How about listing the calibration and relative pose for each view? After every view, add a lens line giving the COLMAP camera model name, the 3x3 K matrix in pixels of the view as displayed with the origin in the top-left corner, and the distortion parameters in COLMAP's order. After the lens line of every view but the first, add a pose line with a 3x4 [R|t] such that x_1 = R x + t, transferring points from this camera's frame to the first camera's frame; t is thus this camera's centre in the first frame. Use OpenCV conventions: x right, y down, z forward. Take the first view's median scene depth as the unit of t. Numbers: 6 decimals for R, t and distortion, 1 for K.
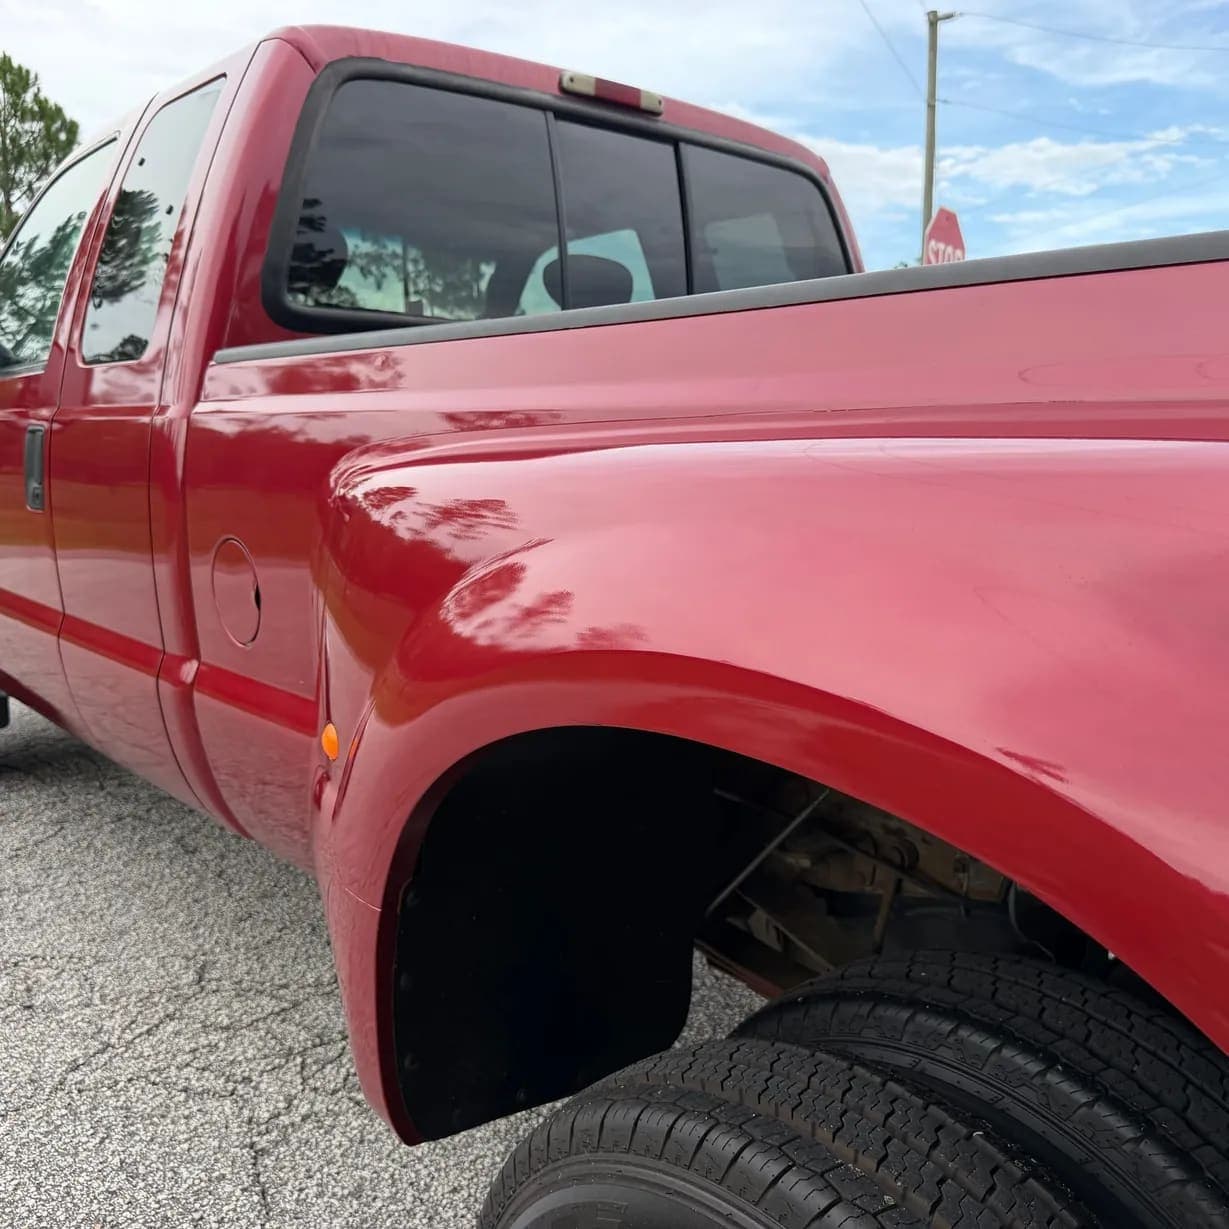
lens RADIAL K [[1166.0, 0, 621.4], [0, 1166.0, 627.2], [0, 0, 1]] dist [0.005525, 0.000000]
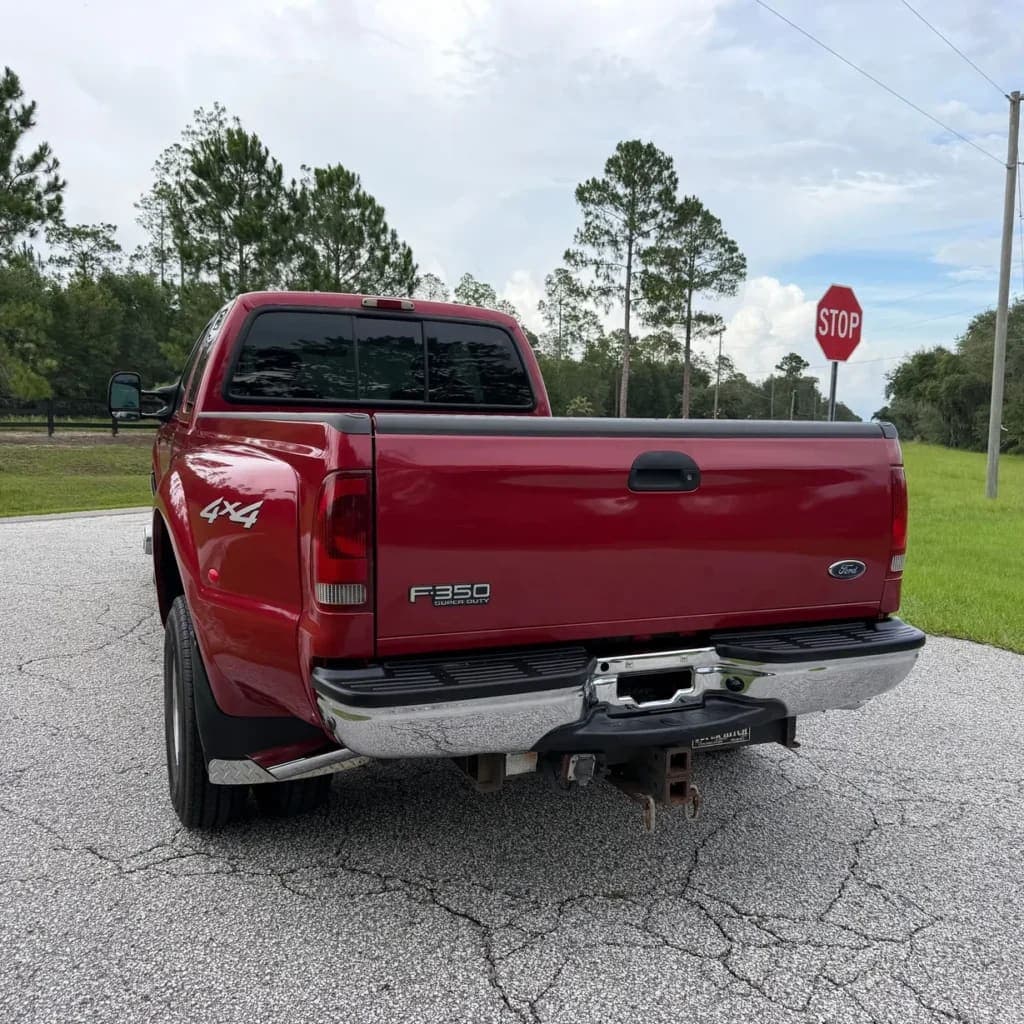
lens RADIAL K [[971.5, 0, 509.8], [0, 971.5, 545.3], [0, 0, 1]] dist [0.005525, 0.000000]
pose [[0.950320, 0.055151, -0.306348, 0.099716], [-0.068230, 0.997152, -0.032139, 0.010338], [0.303703, 0.051445, 0.951377, -0.091911]]
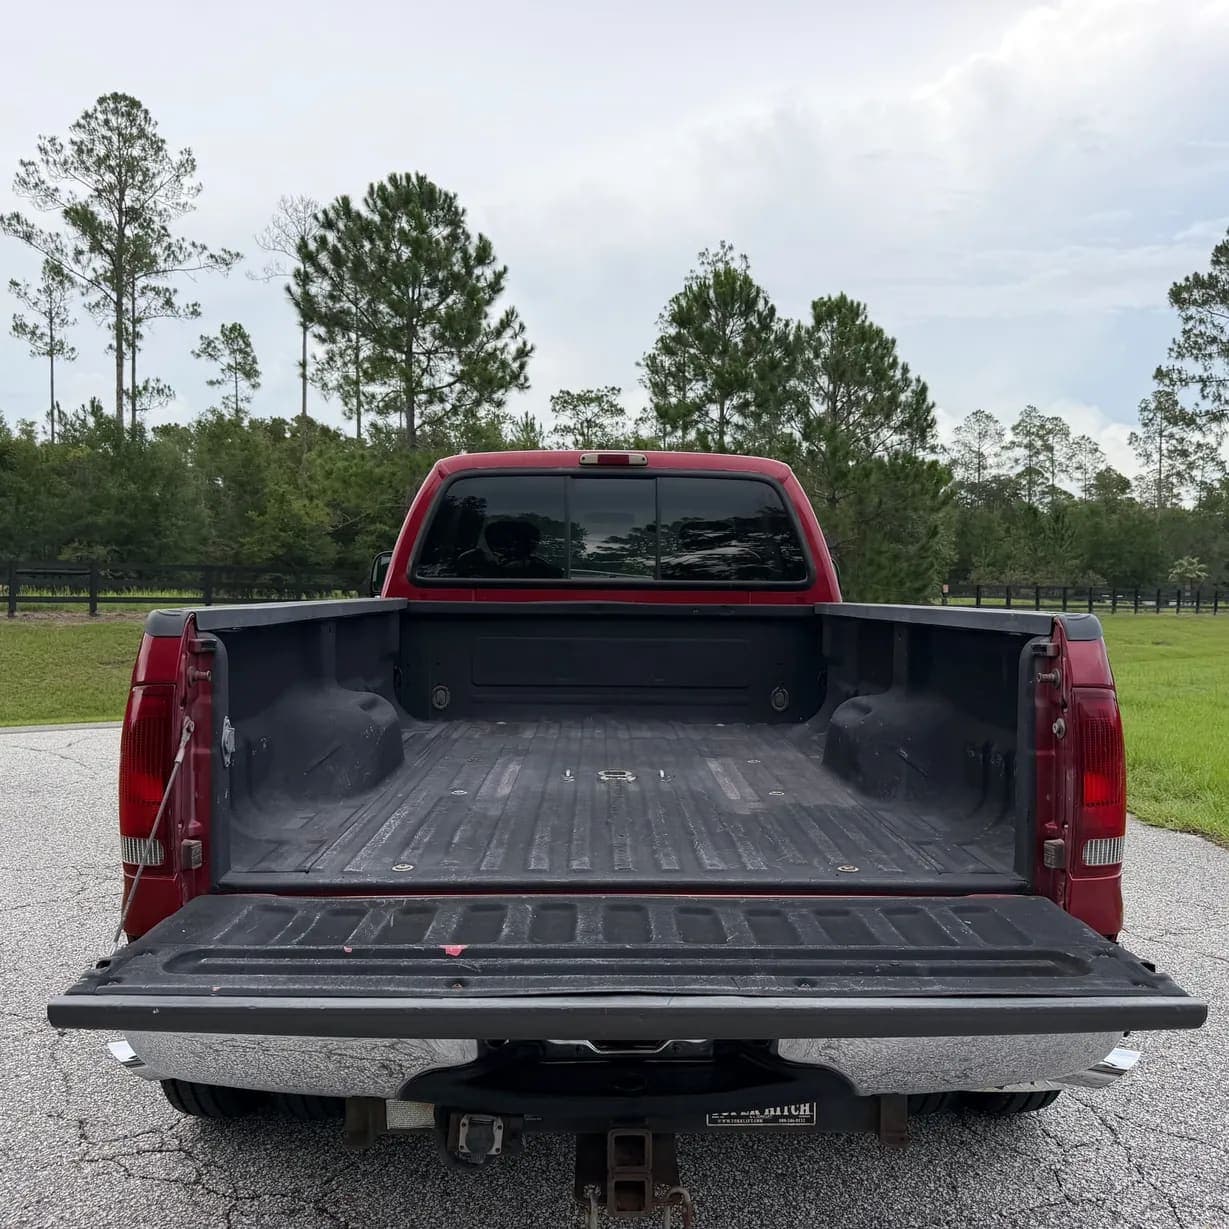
lens RADIAL K [[1166.0, 0, 615.9], [0, 1166.0, 622.1], [0, 0, 1]] dist [0.005525, 0.000000]
pose [[0.758674, 0.020091, -0.651160, 0.142710], [-0.109926, 0.989141, -0.097556, -0.000293], [0.642129, 0.145593, 0.752644, -0.046364]]
